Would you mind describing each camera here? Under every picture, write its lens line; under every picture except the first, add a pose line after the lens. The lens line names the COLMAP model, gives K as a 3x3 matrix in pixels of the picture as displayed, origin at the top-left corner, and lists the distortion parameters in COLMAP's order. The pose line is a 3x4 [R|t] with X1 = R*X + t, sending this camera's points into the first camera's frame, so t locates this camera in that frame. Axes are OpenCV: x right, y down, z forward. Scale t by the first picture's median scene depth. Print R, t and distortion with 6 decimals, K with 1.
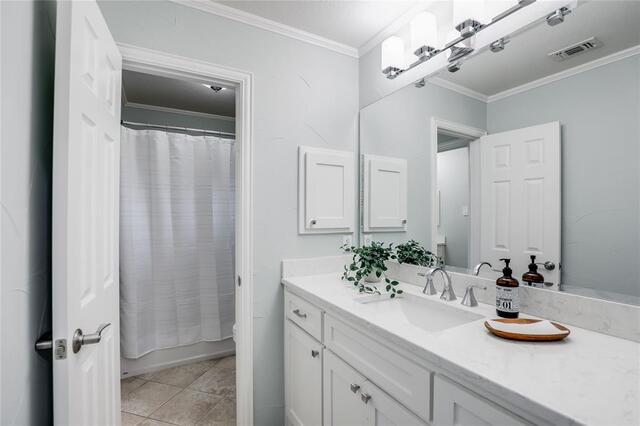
lens RADIAL K [[295.9, 0, 318.4], [0, 295.9, 215.5], [0, 0, 1]] dist [-0.026525, -0.000102]
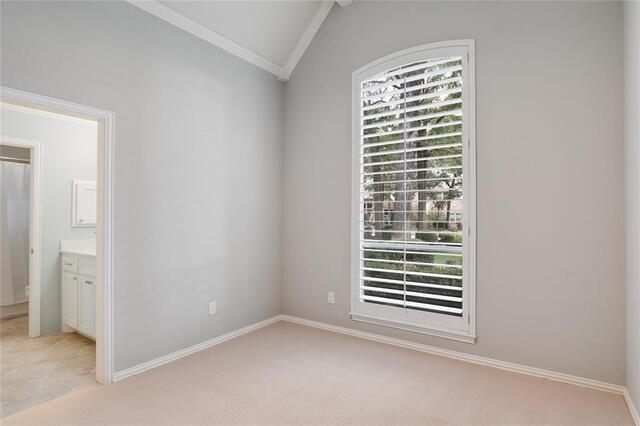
lens RADIAL K [[337.5, 0, 321.5], [0, 337.5, 213.9], [0, 0, 1]] dist [0.002248, 0.001590]
pose [[0.899557, 0.003275, 0.436791, 0.432942], [-0.001130, 0.999986, -0.005170, -0.011055], [-0.436802, 0.004157, 0.899548, -1.685470]]
